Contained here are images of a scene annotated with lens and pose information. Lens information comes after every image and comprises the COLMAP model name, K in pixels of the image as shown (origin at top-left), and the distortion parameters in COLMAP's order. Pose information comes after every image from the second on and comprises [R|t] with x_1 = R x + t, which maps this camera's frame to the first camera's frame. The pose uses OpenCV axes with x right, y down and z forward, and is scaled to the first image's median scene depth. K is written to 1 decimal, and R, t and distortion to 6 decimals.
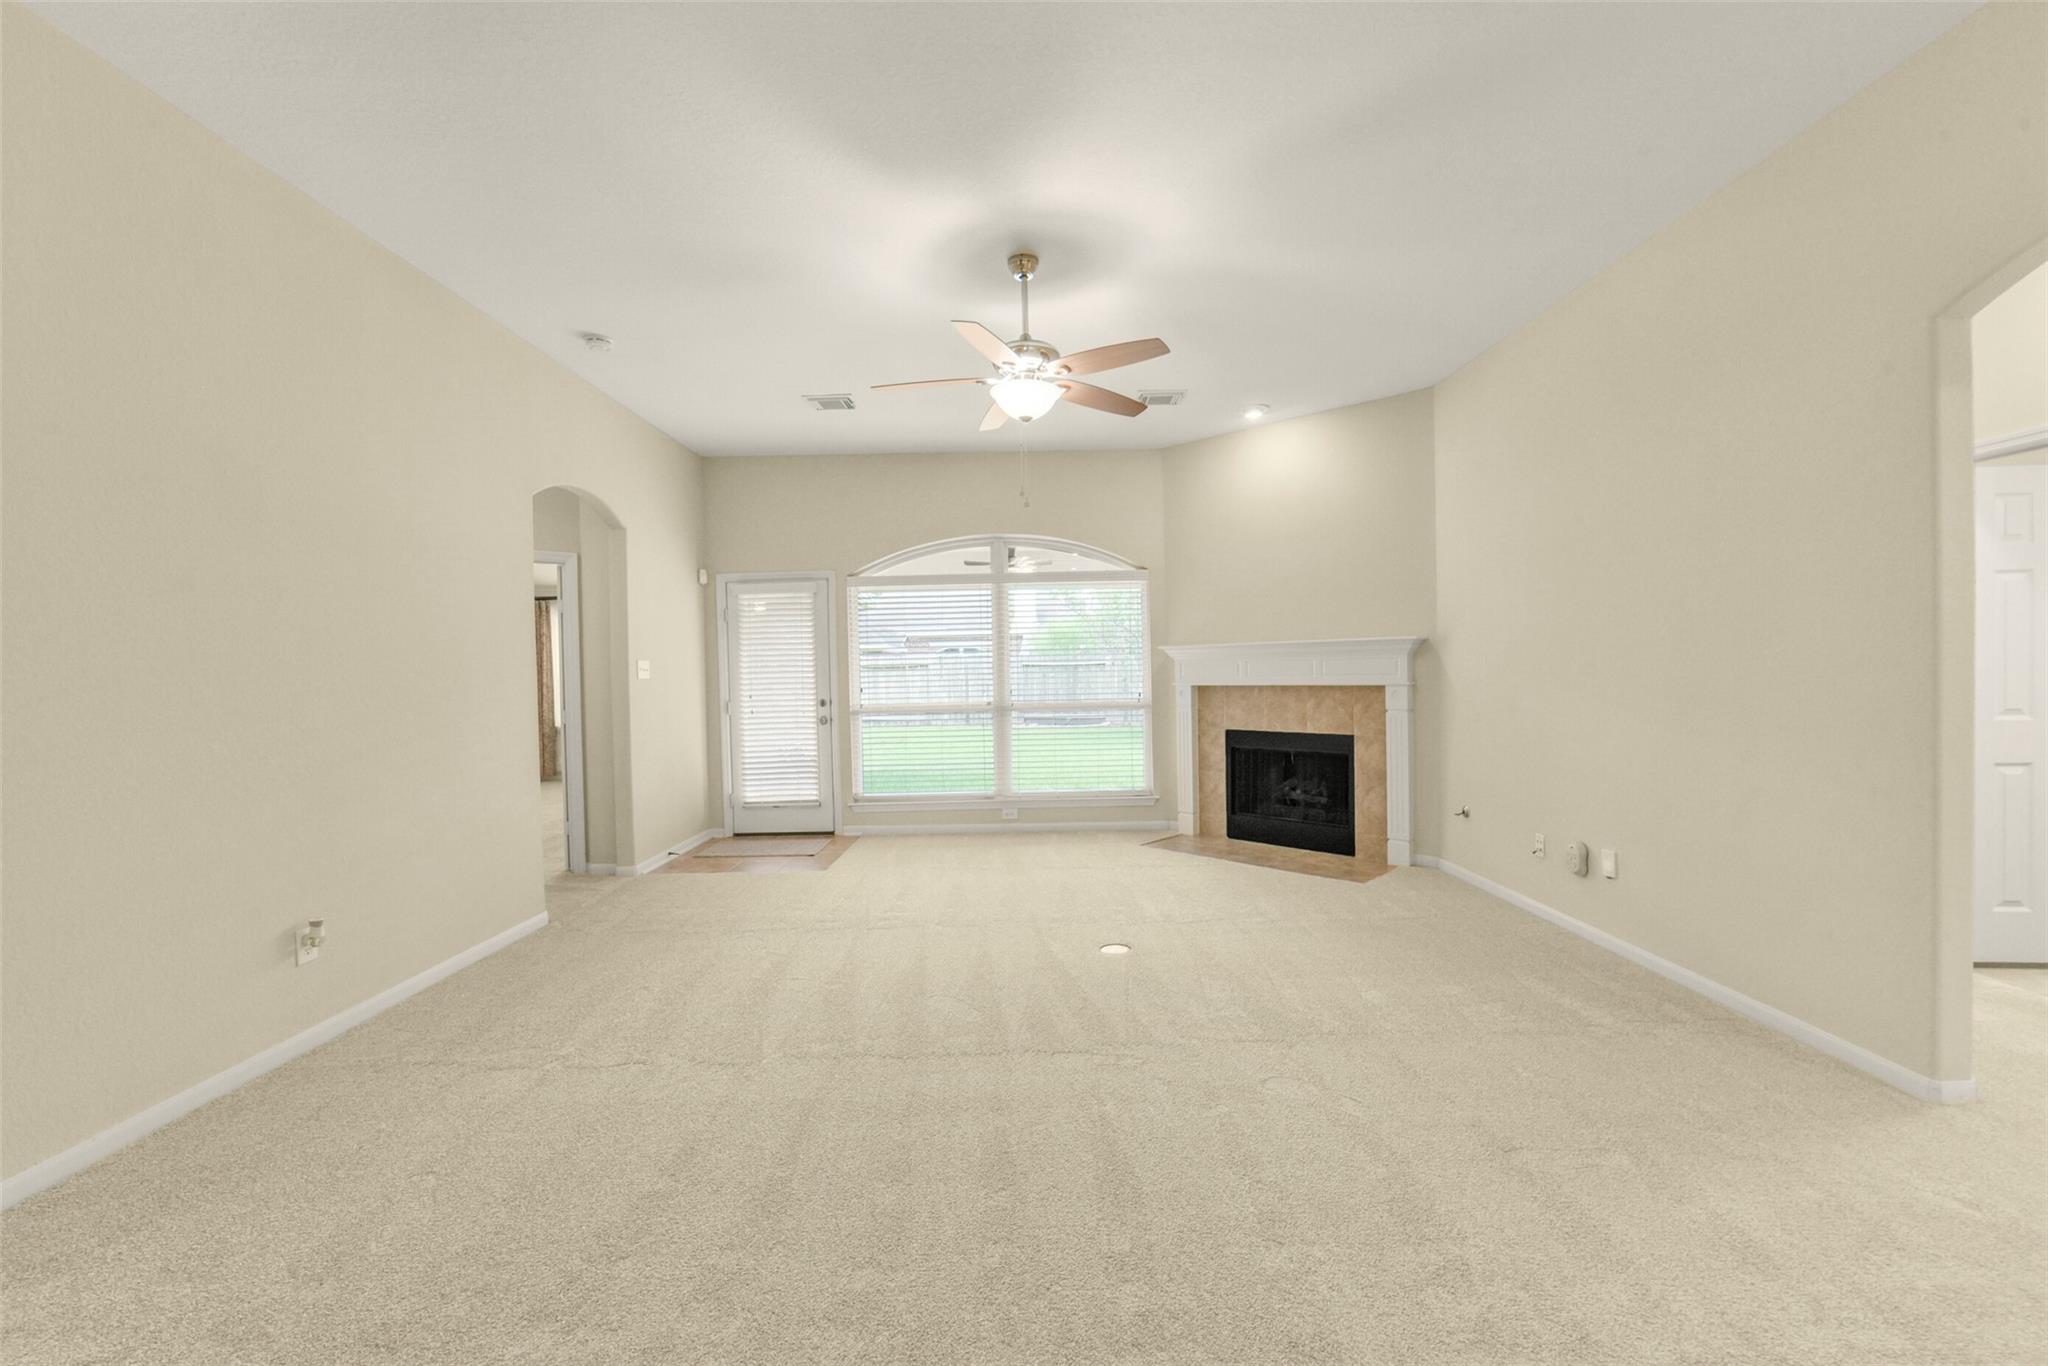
lens RADIAL K [[817.6, 0, 1020.9], [0, 817.6, 701.4], [0, 0, 1]] dist [-0.027547, 0.000096]
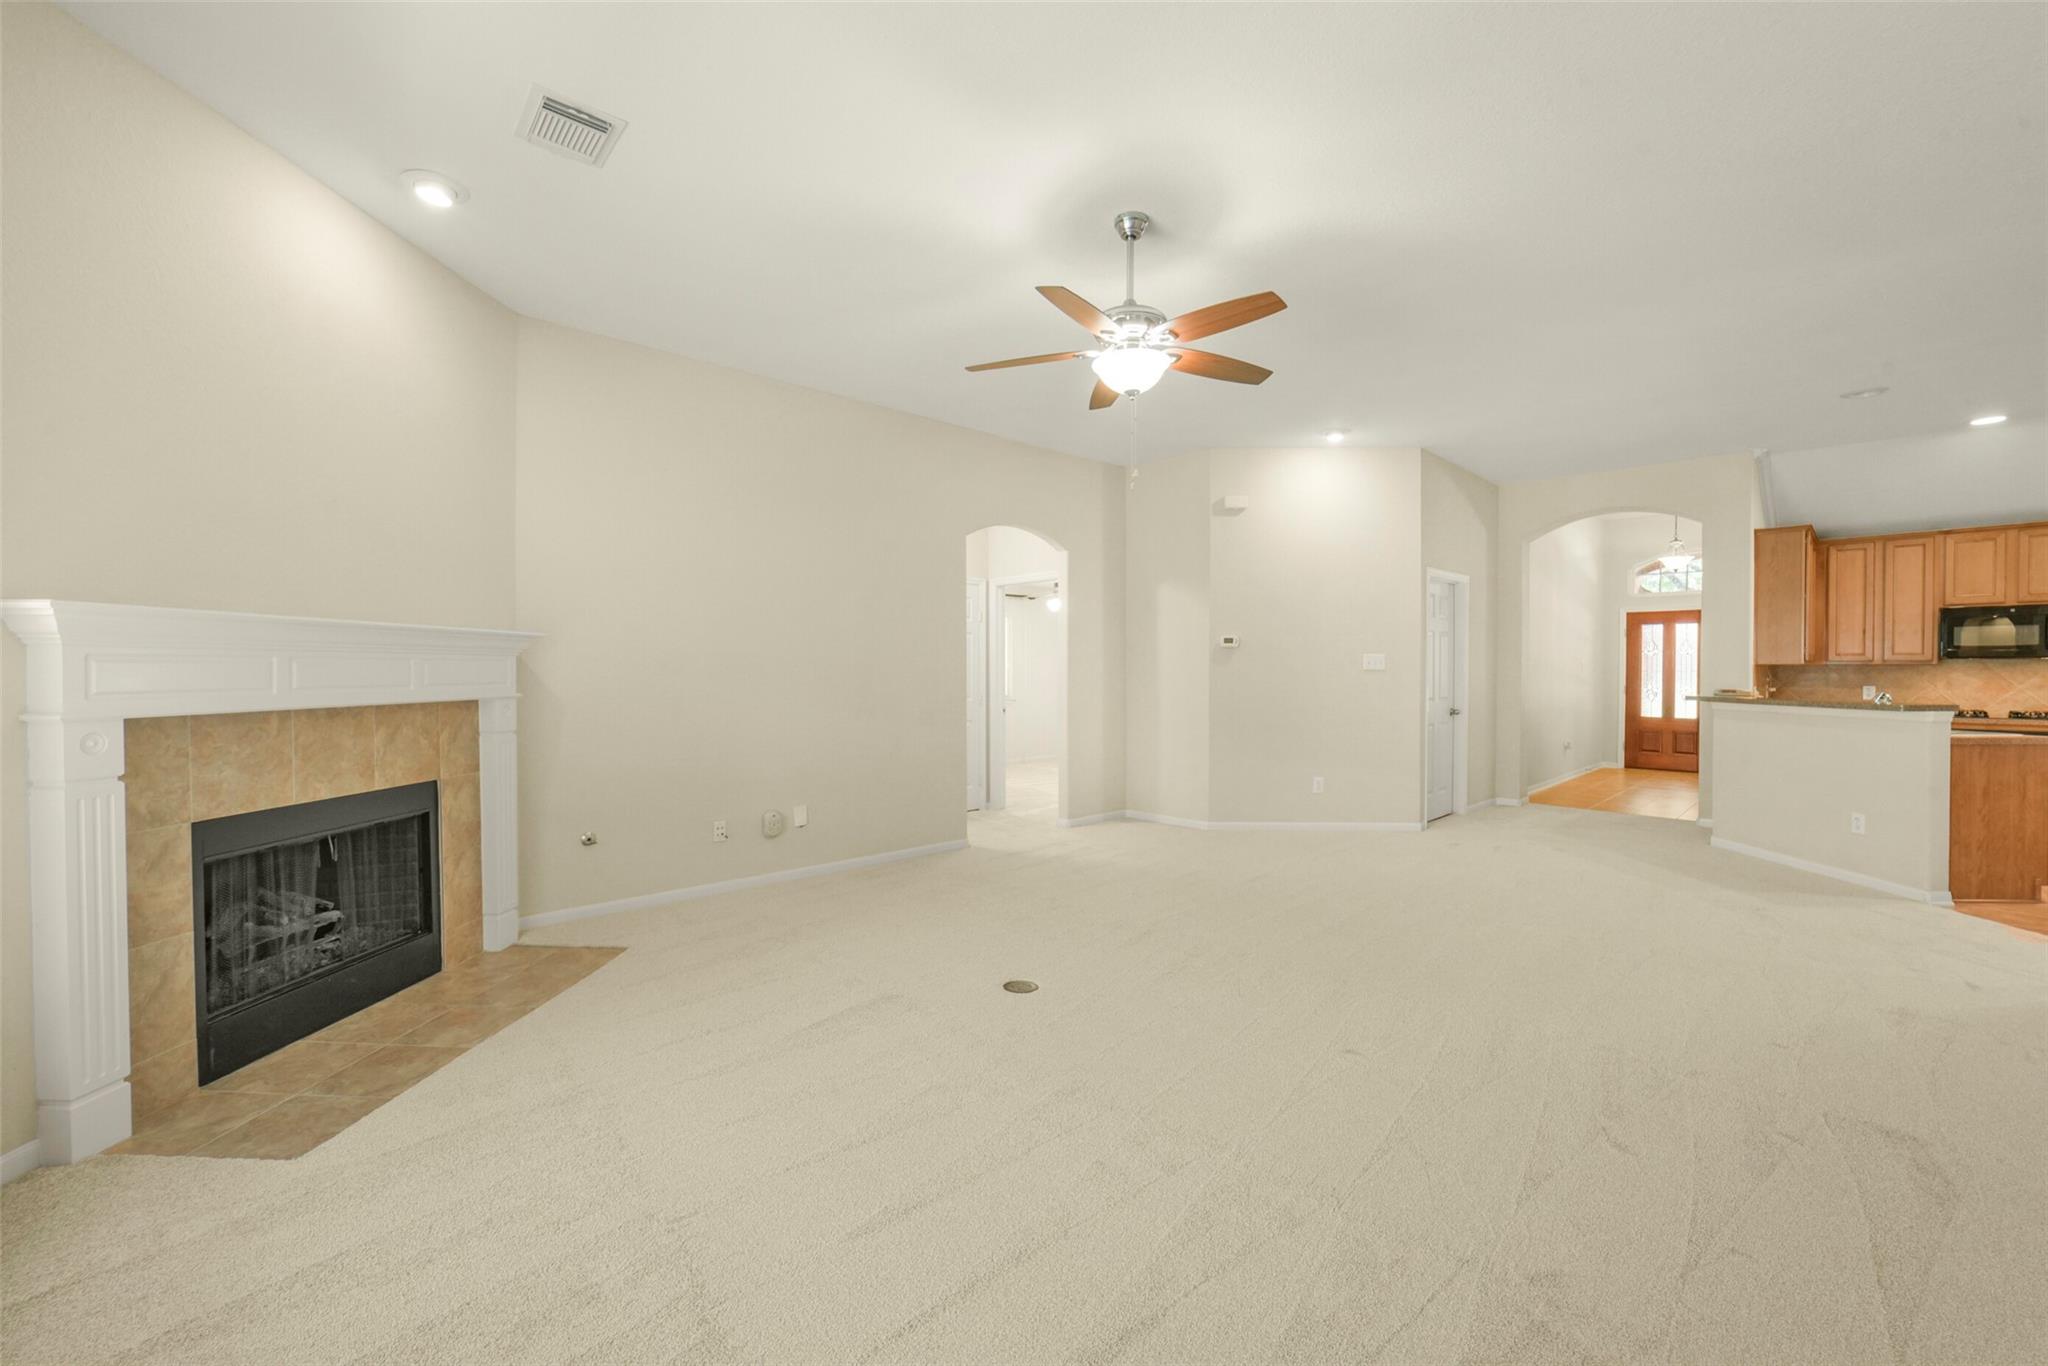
lens RADIAL K [[830.2, 0, 1035.1], [0, 830.2, 677.0], [0, 0, 1]] dist [-0.038517, 0.009220]
pose [[-0.692068, 0.009400, 0.721771, -0.337271], [0.036459, 0.999094, 0.021946, -0.032289], [-0.720911, 0.041503, -0.691784, 0.992331]]
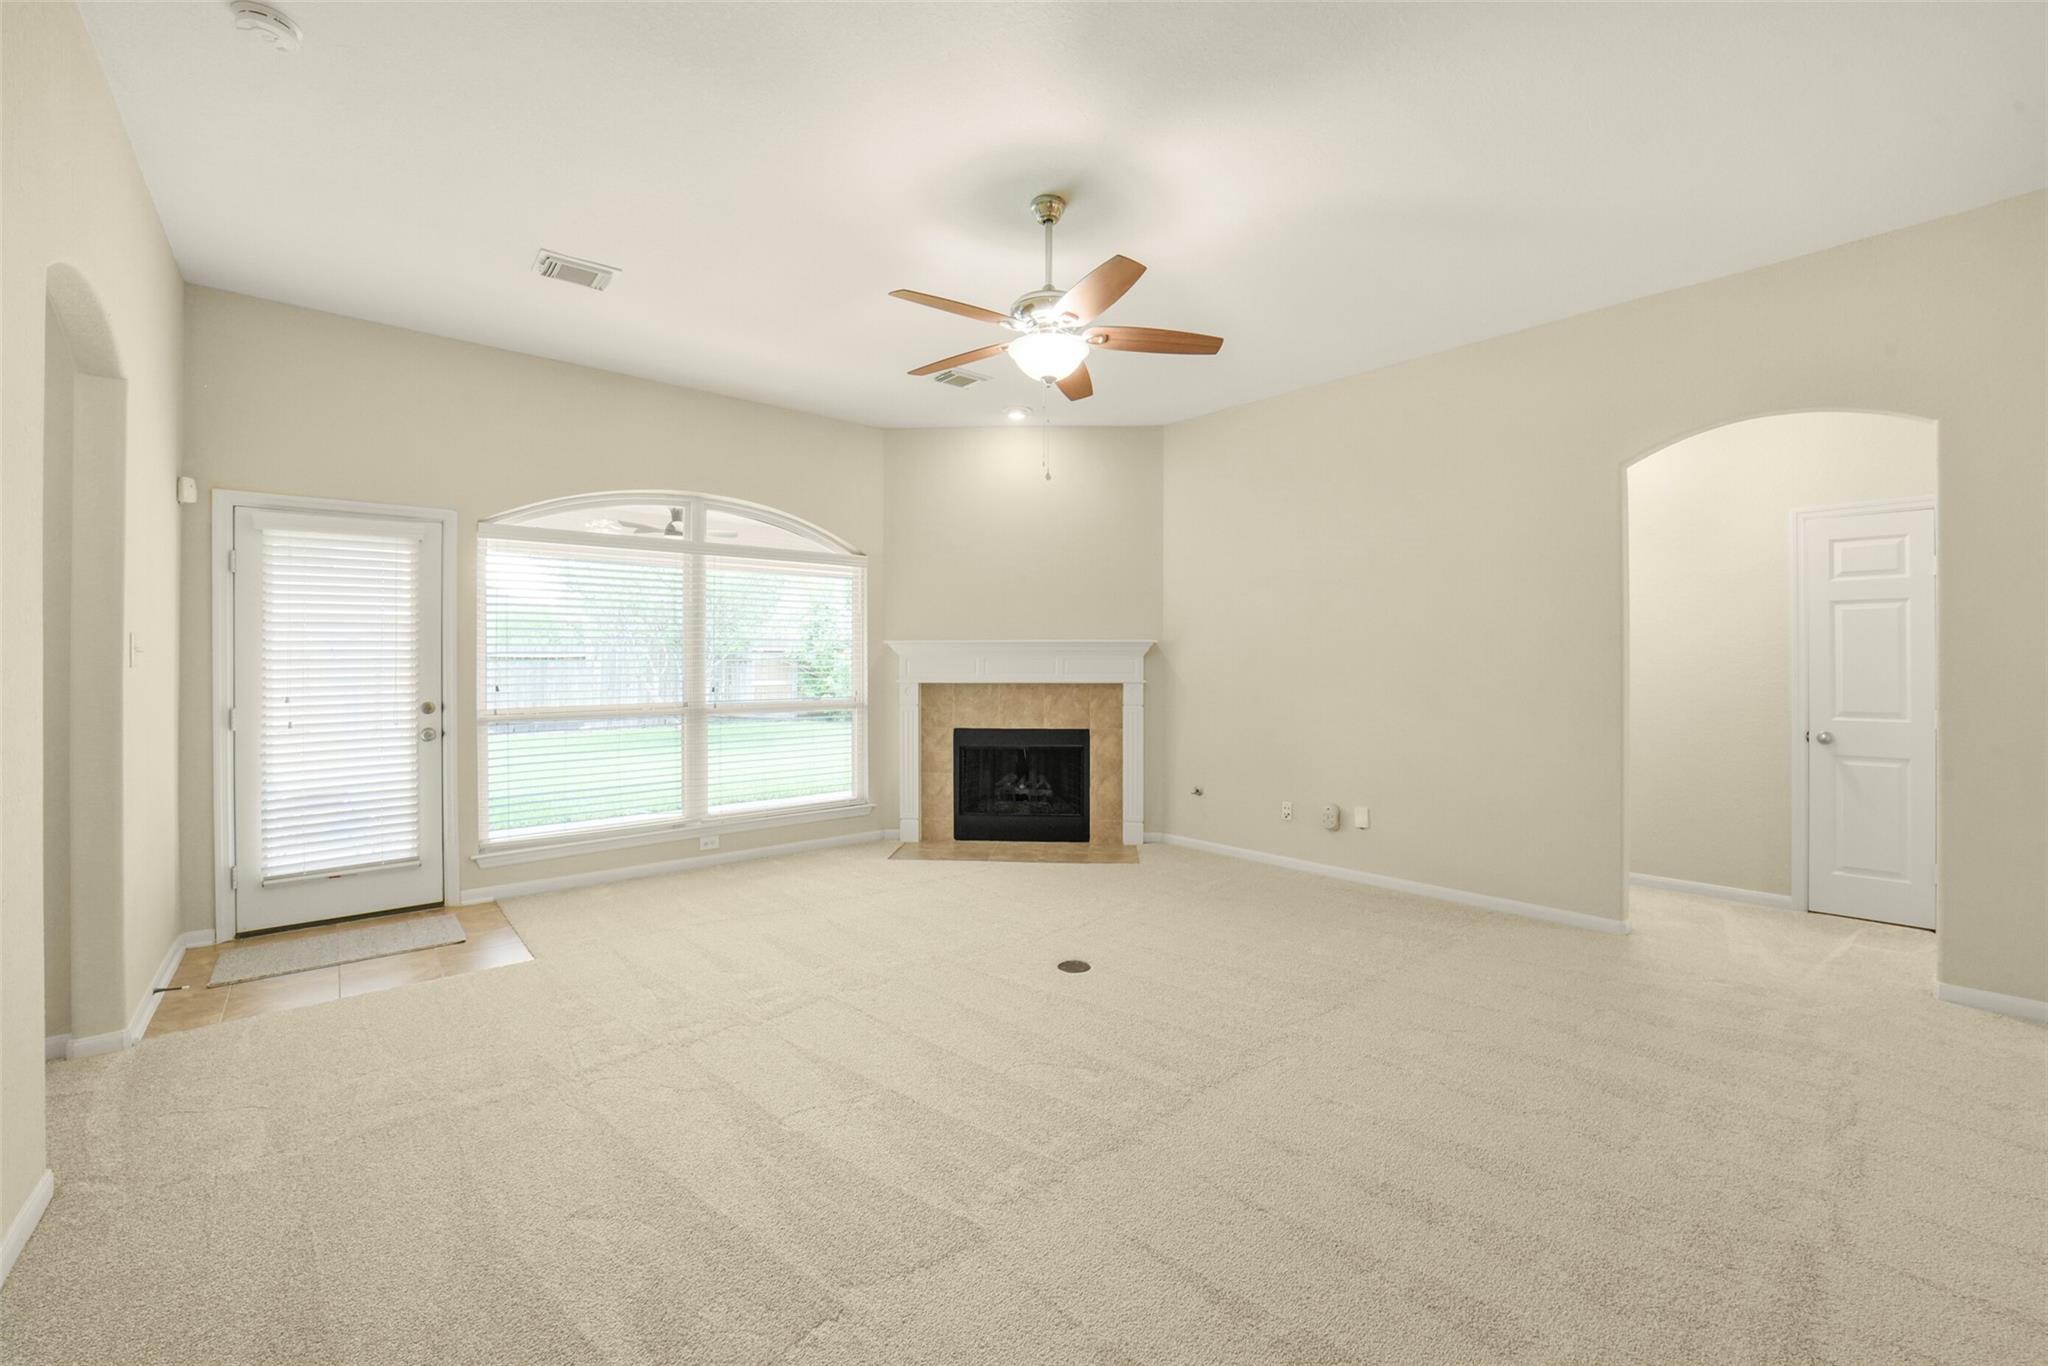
lens RADIAL K [[830.2, 0, 1035.1], [0, 830.2, 677.0], [0, 0, 1]] dist [-0.038517, 0.009220]
pose [[0.747646, 0.007171, 0.664059, -0.341323], [0.010569, 0.999687, -0.022694, -0.003282], [-0.664014, 0.023986, 0.747336, 0.199615]]
